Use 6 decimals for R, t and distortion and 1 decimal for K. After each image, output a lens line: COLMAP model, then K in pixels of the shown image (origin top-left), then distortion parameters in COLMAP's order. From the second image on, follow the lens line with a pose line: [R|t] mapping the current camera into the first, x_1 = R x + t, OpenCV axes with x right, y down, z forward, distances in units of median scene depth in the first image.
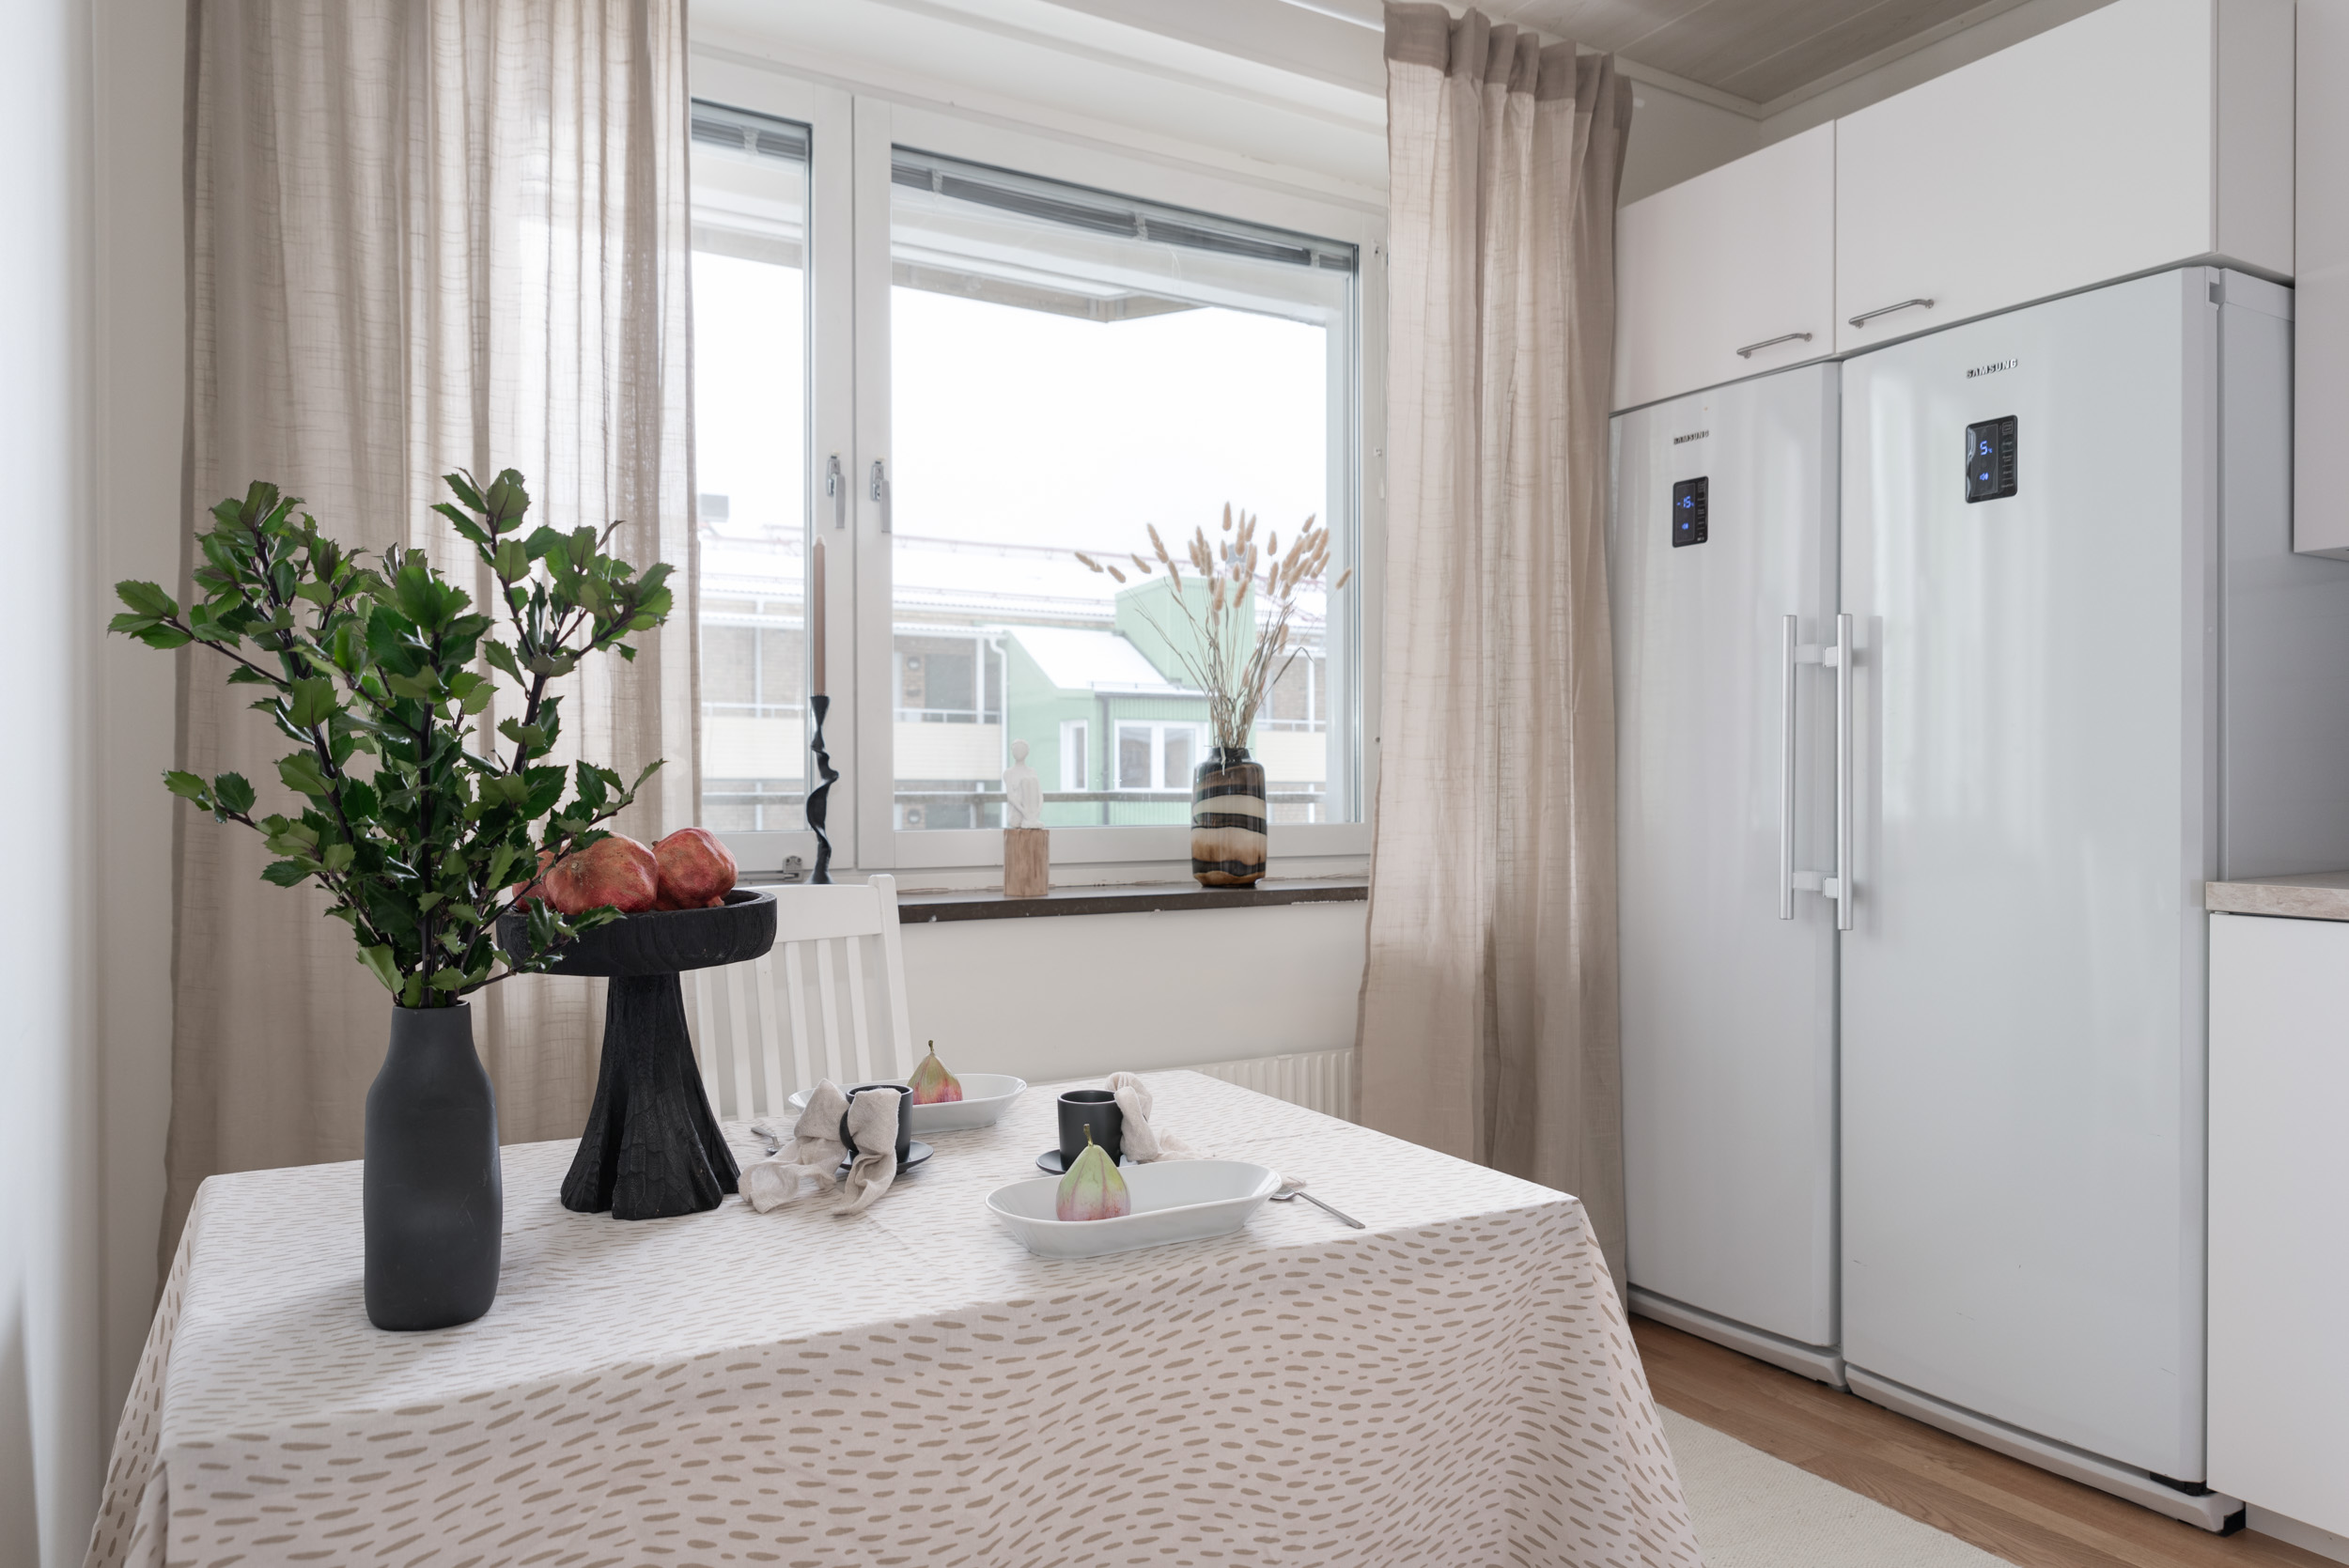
lens RADIAL K [[1714.0, 0, 1060.8], [0, 1714.0, 790.4], [0, 0, 1]] dist [0.018601, 0.002920]
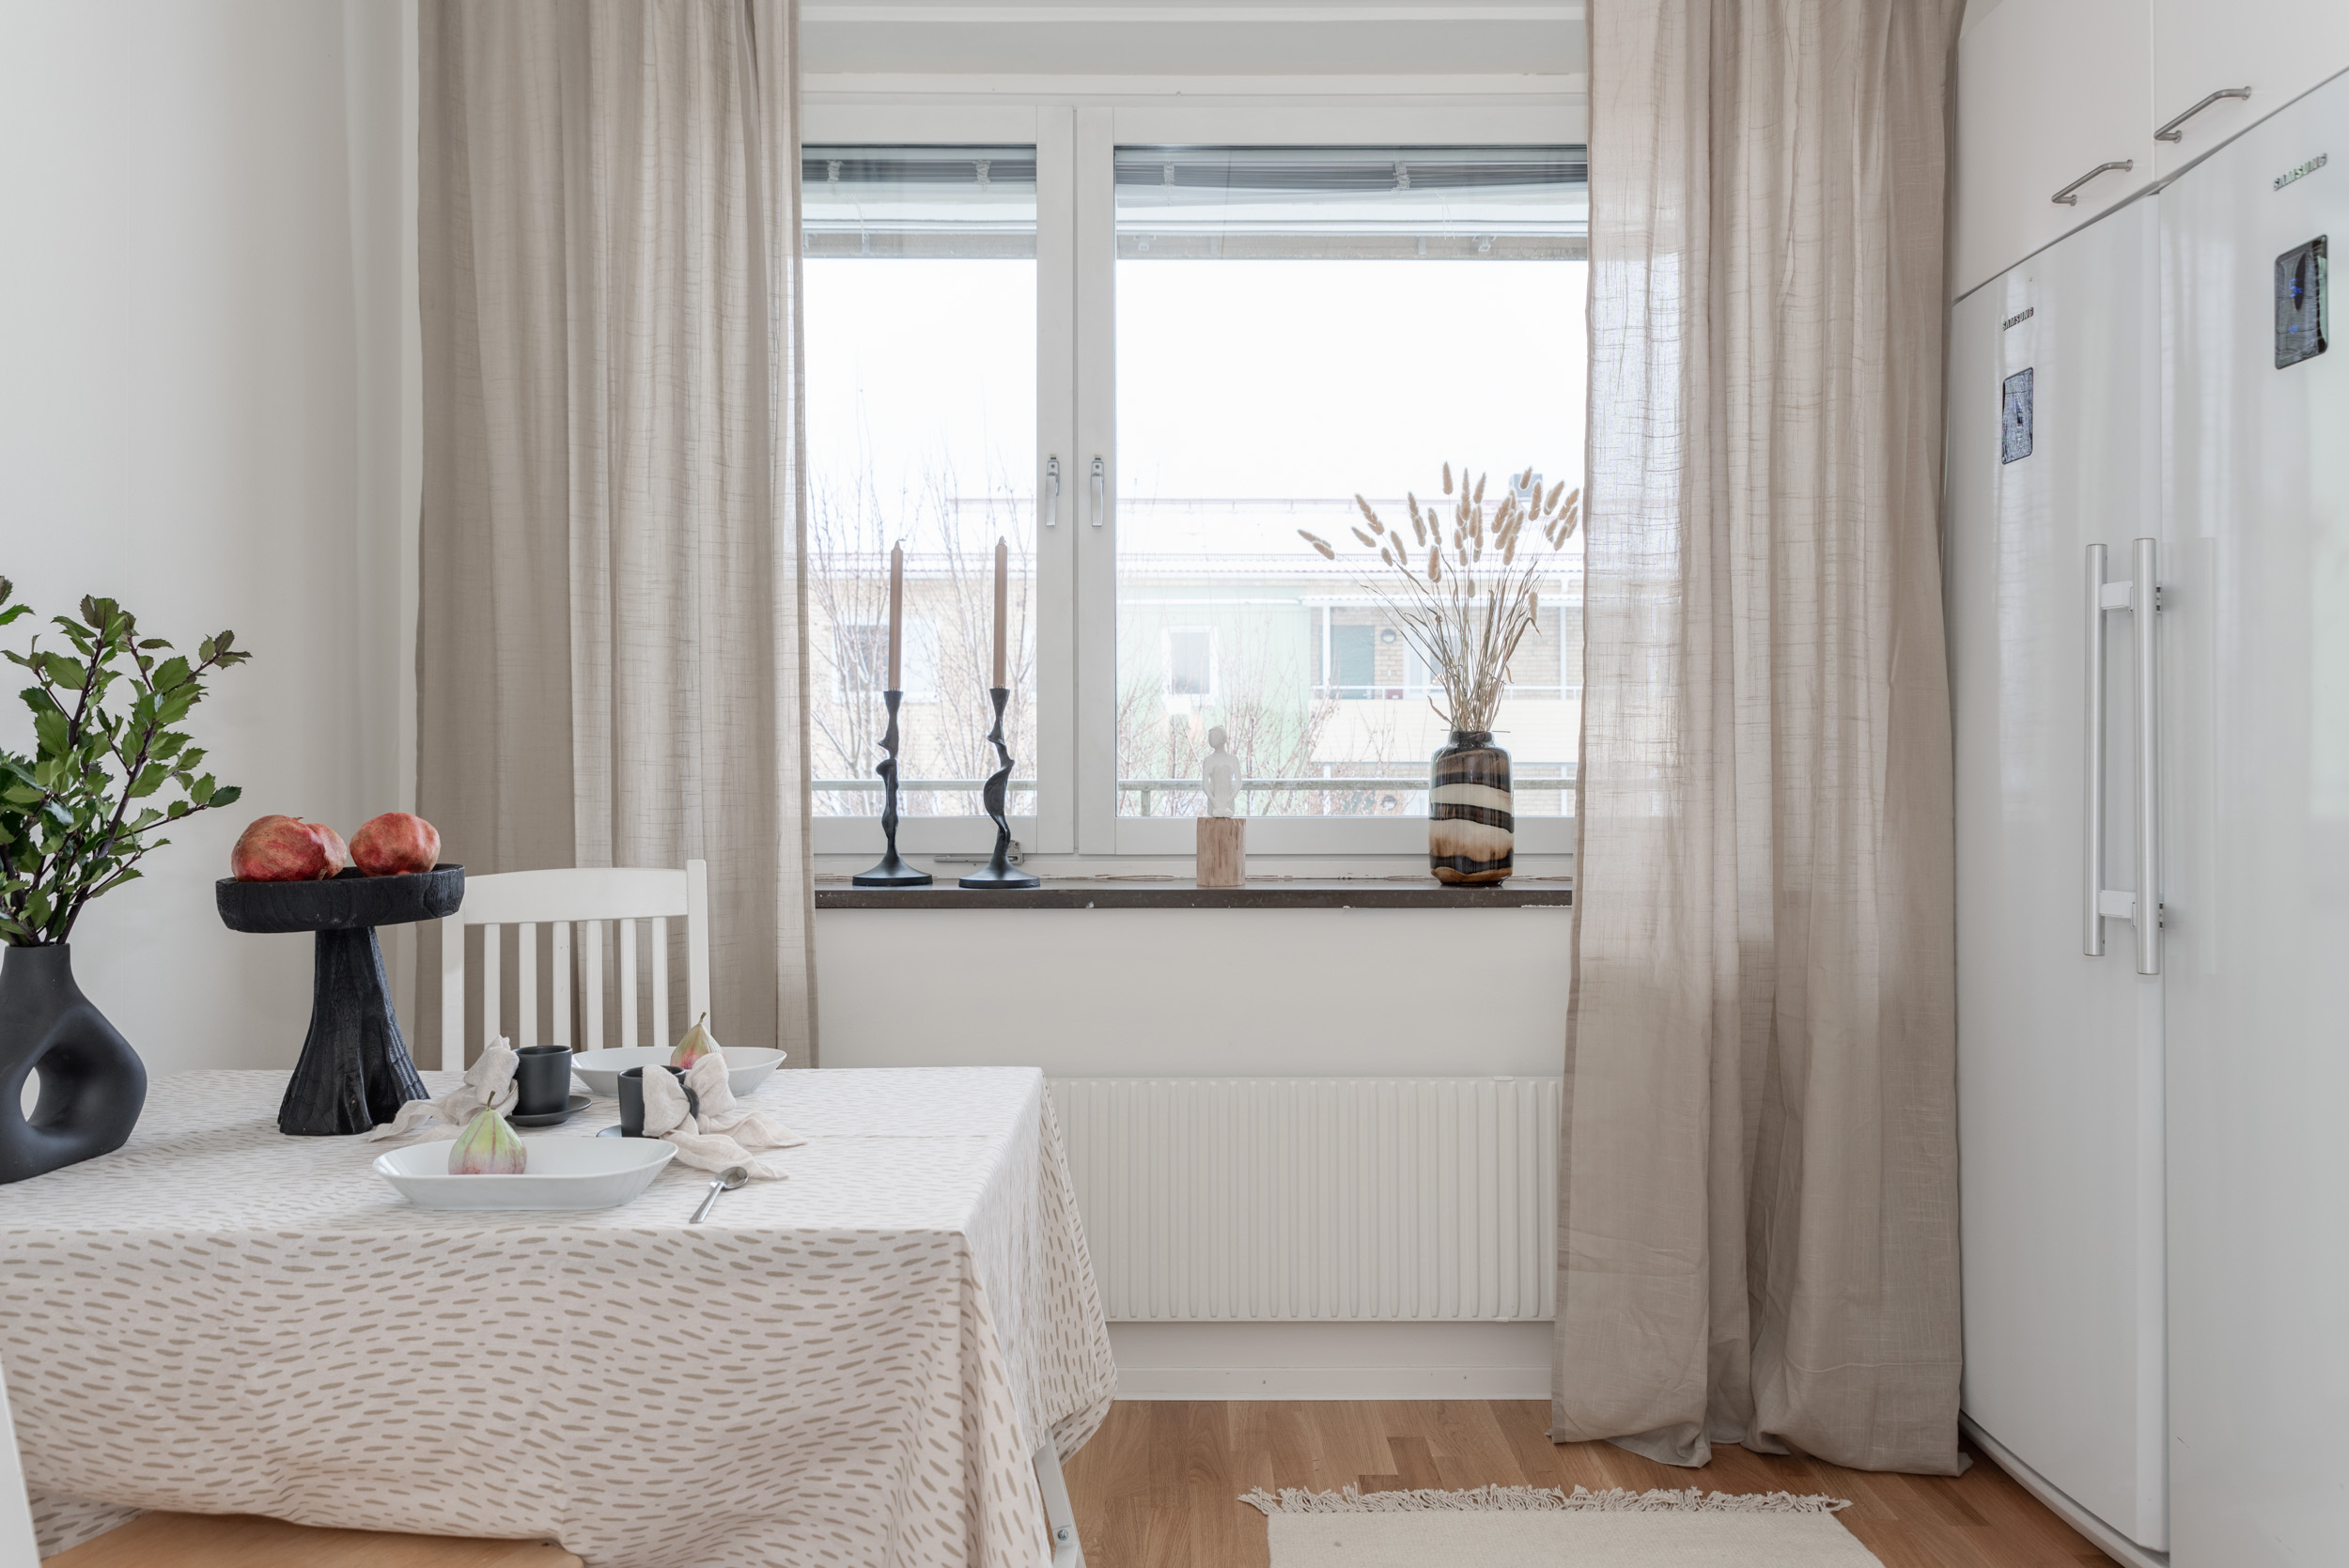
lens RADIAL K [[1714.0, 0, 1060.8], [0, 1714.0, 790.4], [0, 0, 1]] dist [0.018601, 0.002920]
pose [[0.841977, 0.008588, -0.539446, 0.878357], [0.000110, 0.999871, 0.016089, -0.018127], [0.539514, -0.013606, 0.841867, 0.255304]]
